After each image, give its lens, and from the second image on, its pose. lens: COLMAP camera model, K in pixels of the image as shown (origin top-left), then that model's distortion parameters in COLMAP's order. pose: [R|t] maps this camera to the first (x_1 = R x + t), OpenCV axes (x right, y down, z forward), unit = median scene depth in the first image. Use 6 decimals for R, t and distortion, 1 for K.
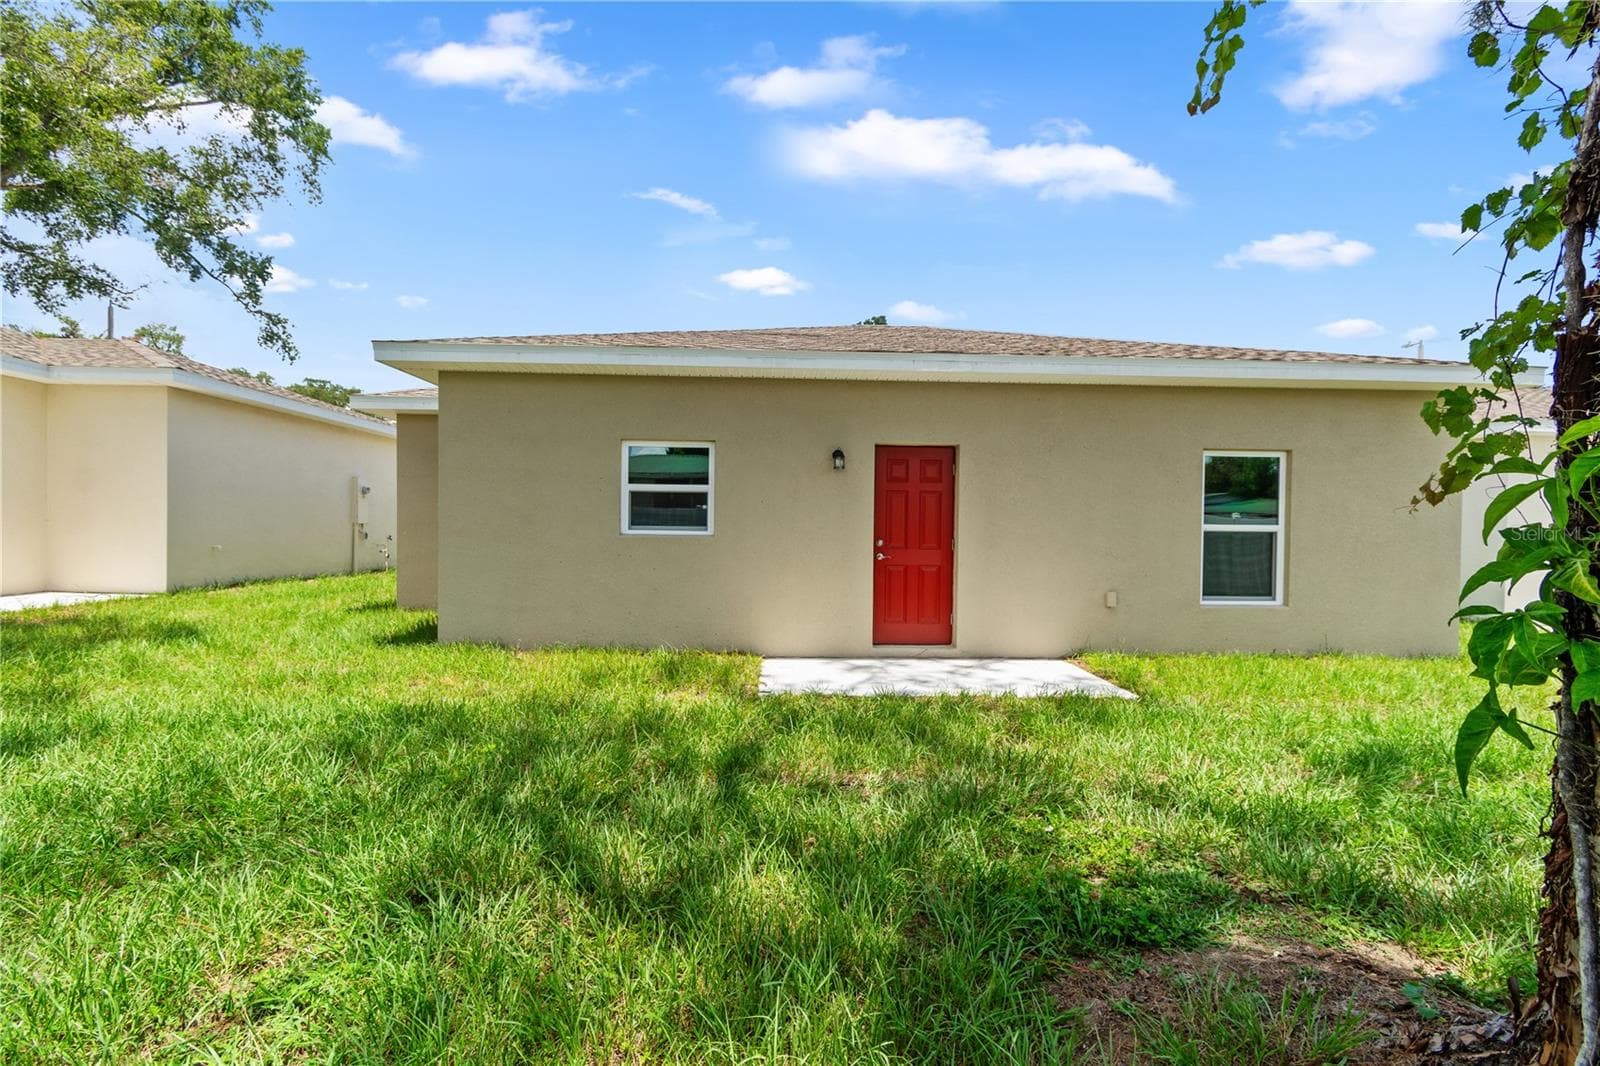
lens RADIAL K [[706.3, 0, 733.2], [0, 706.3, 570.9], [0, 0, 1]] dist [0.004853, -0.000861]
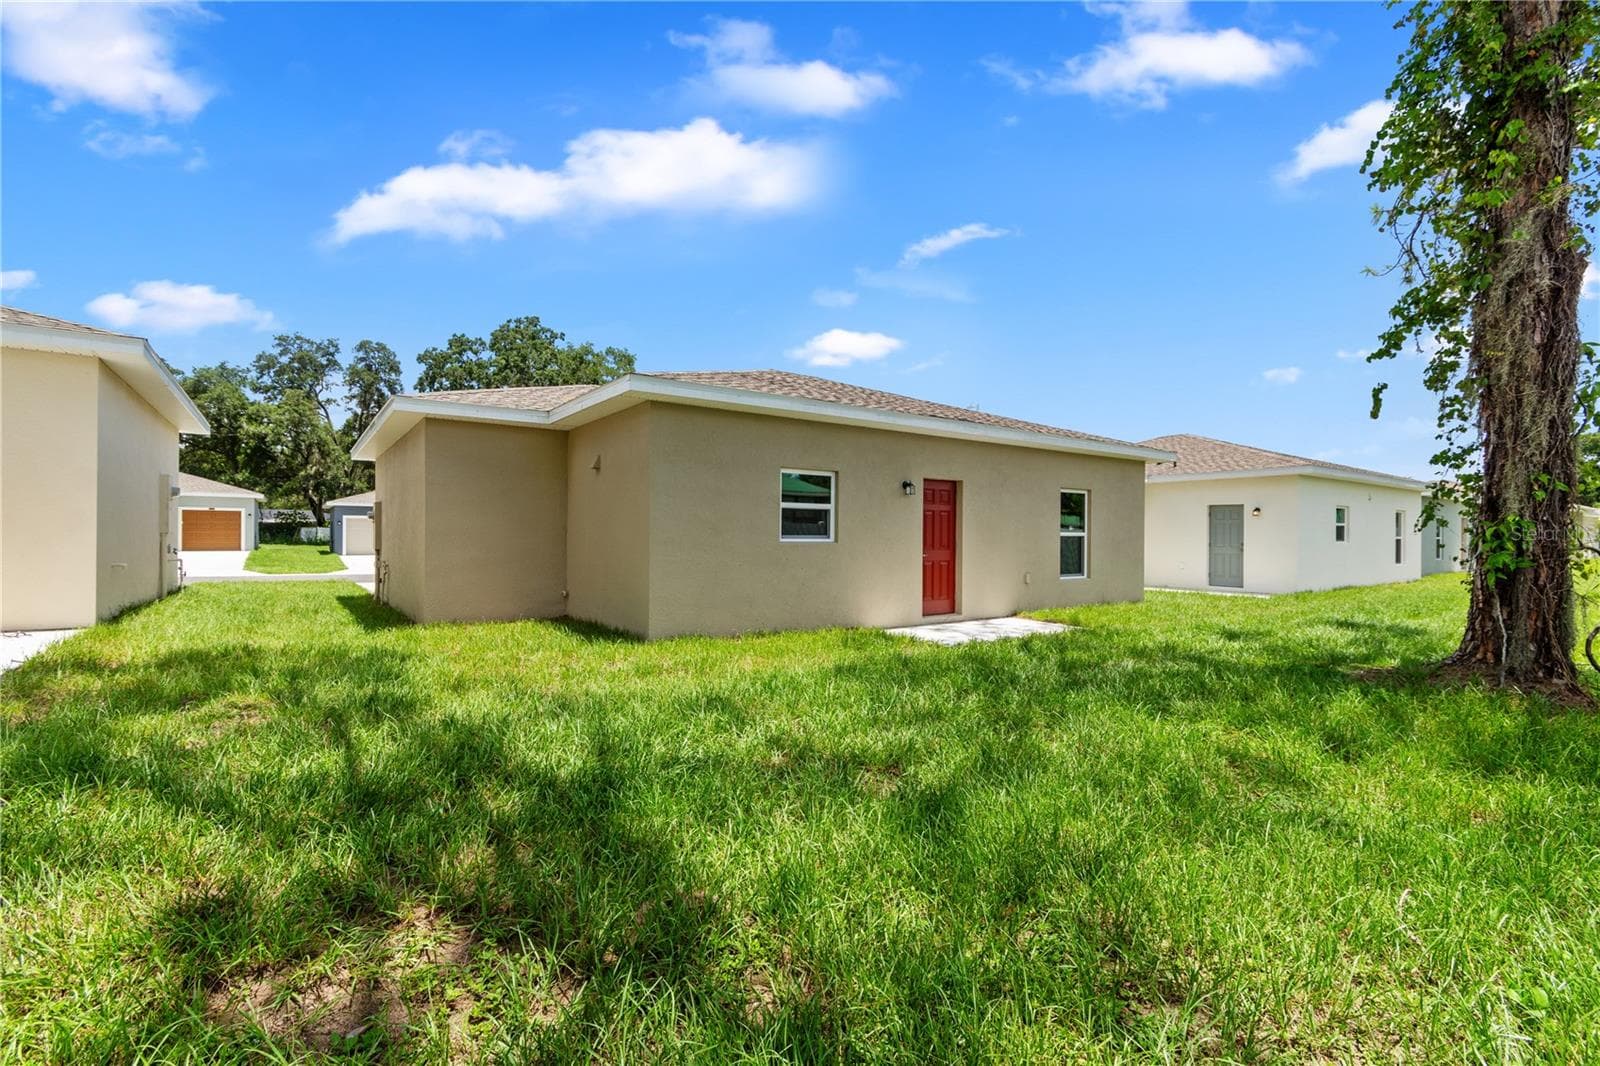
lens RADIAL K [[706.3, 0, 768.8], [0, 706.3, 571.0], [0, 0, 1]] dist [0.004853, -0.000861]
pose [[0.846062, -0.032763, 0.532077, -0.844660], [0.034788, 0.999375, 0.006221, -0.007880], [-0.531949, 0.013247, 0.846673, -0.068014]]
